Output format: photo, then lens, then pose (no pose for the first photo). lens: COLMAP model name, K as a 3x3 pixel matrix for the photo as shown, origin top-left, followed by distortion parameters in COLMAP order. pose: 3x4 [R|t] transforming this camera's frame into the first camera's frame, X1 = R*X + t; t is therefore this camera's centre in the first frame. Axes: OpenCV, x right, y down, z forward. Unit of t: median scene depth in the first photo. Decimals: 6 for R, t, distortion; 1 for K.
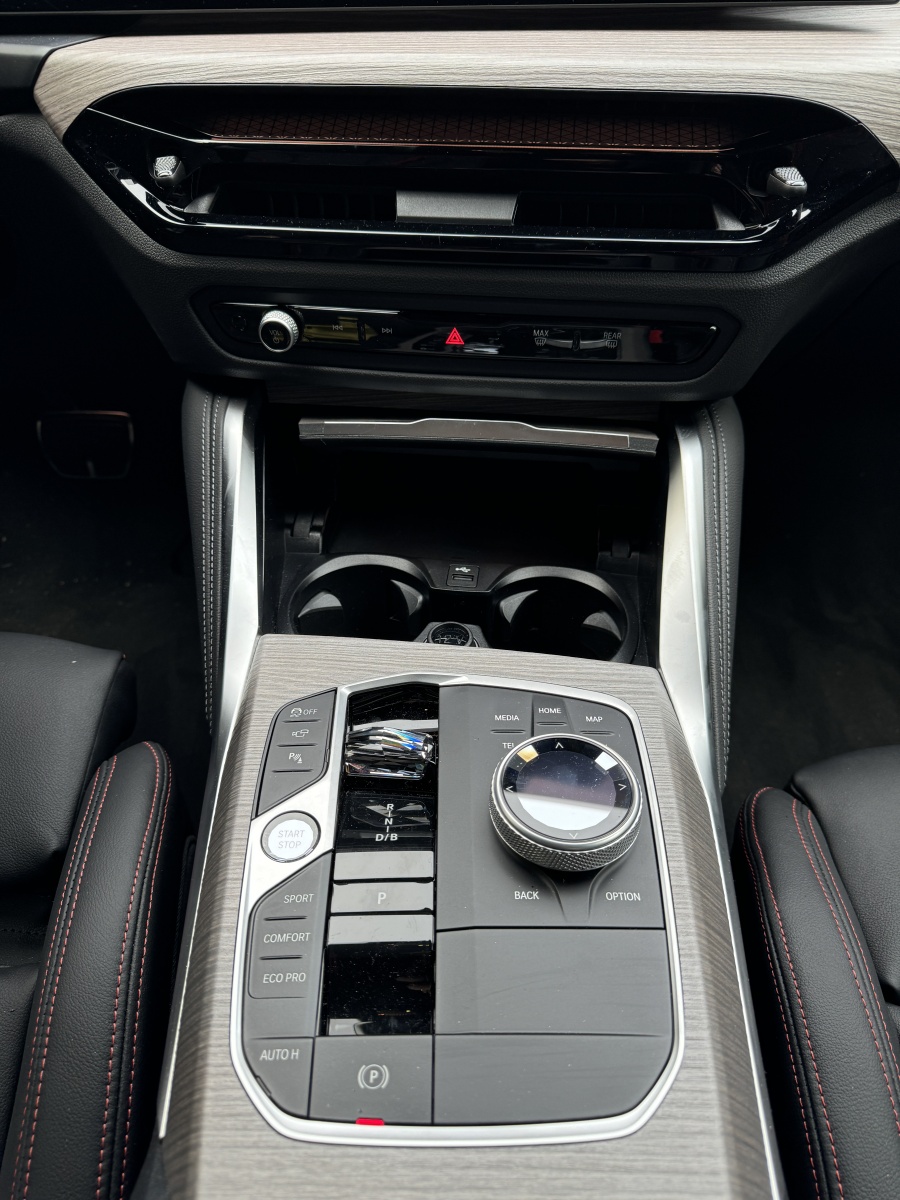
lens RADIAL K [[868.4, 0, 470.2], [0, 868.4, 598.8], [0, 0, 1]] dist [0.037494, -0.053657]
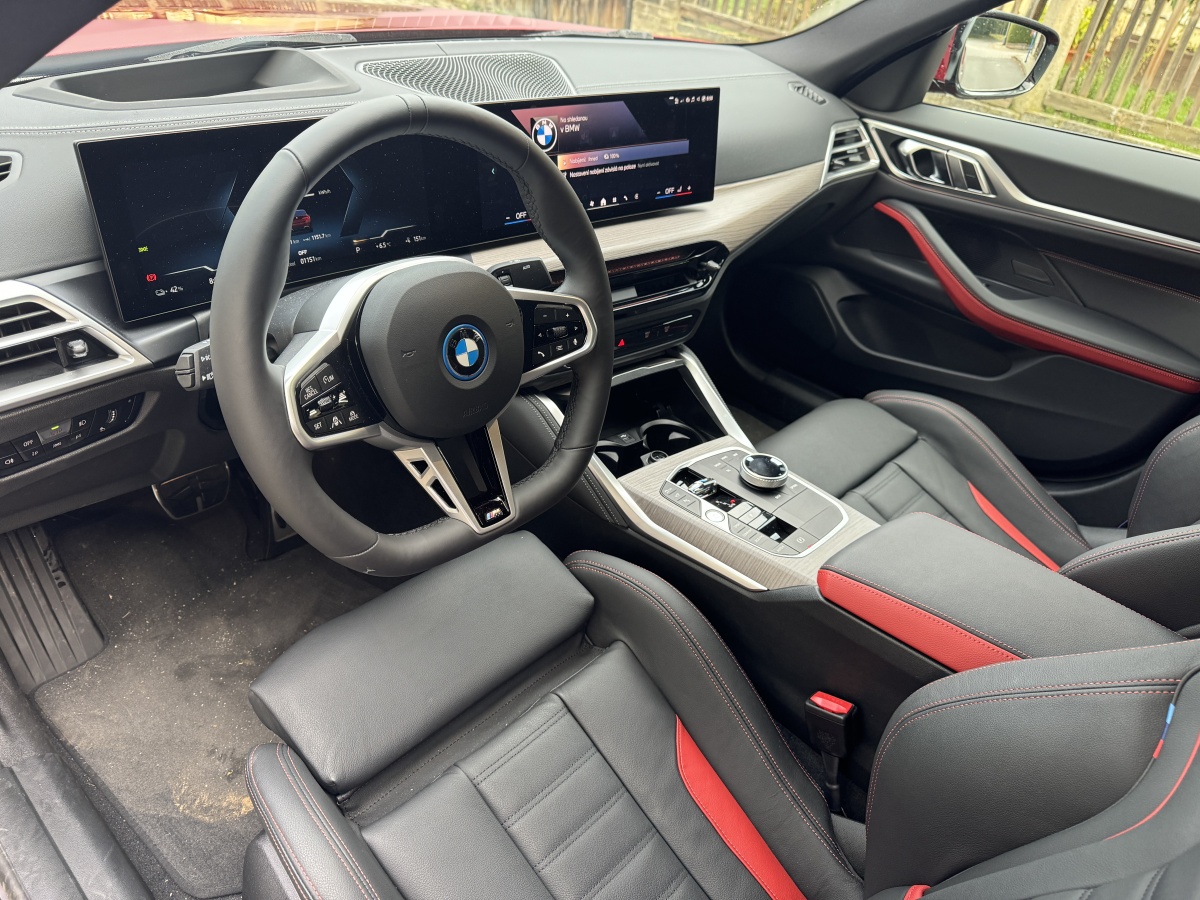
lens RADIAL K [[868.4, 0, 595.2], [0, 868.4, 445.7], [0, 0, 1]] dist [0.037494, -0.053657]
pose [[0.691049, -0.330536, 0.642804, -1.823365], [0.364560, 0.927301, 0.084905, -0.273913], [-0.624137, 0.175667, 0.761311, -0.814719]]
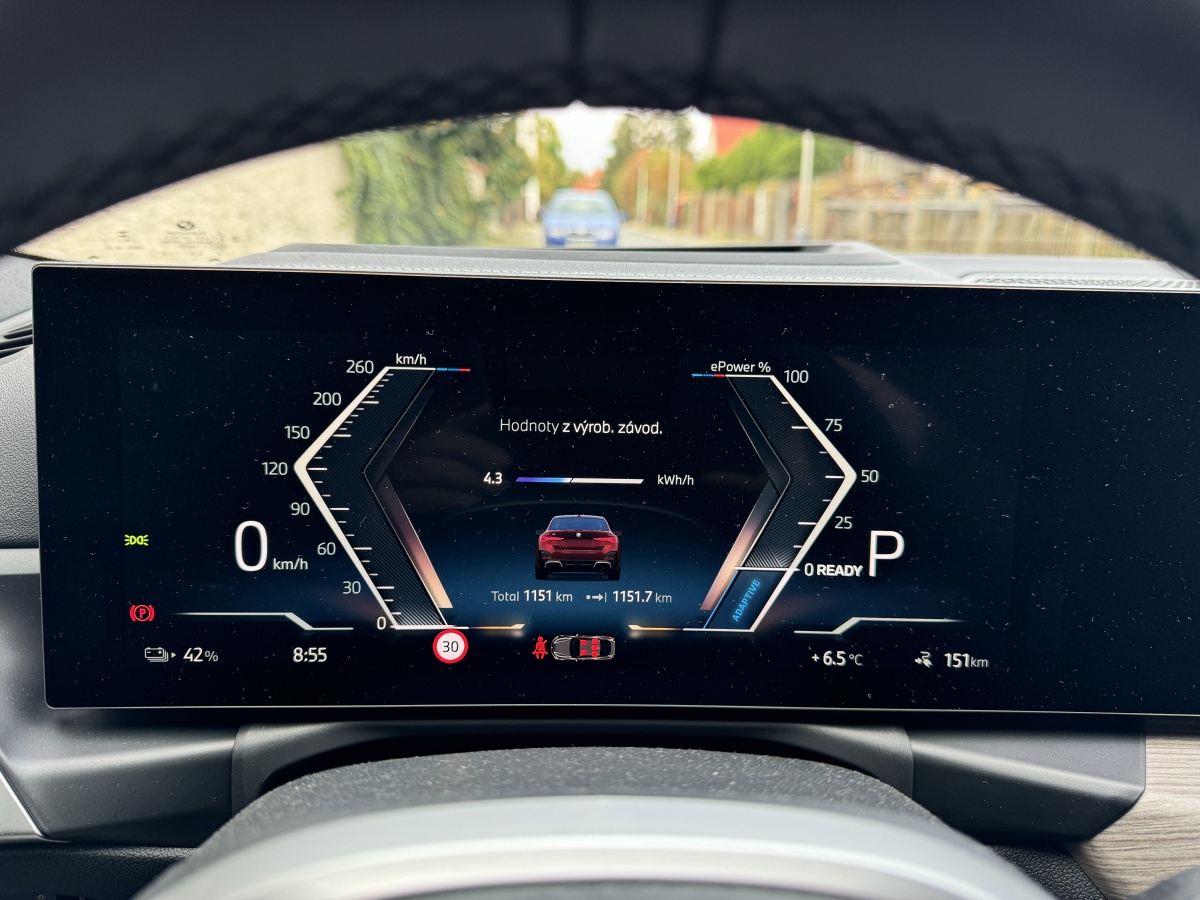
lens RADIAL K [[868.4, 0, 596.3], [0, 868.4, 483.6], [0, 0, 1]] dist [0.037494, -0.053657]
pose [[0.999351, 0.012518, 0.033788, -0.903289], [0.001196, 0.925675, -0.378317, -0.588088], [-0.036012, 0.378112, 0.925059, 0.301313]]
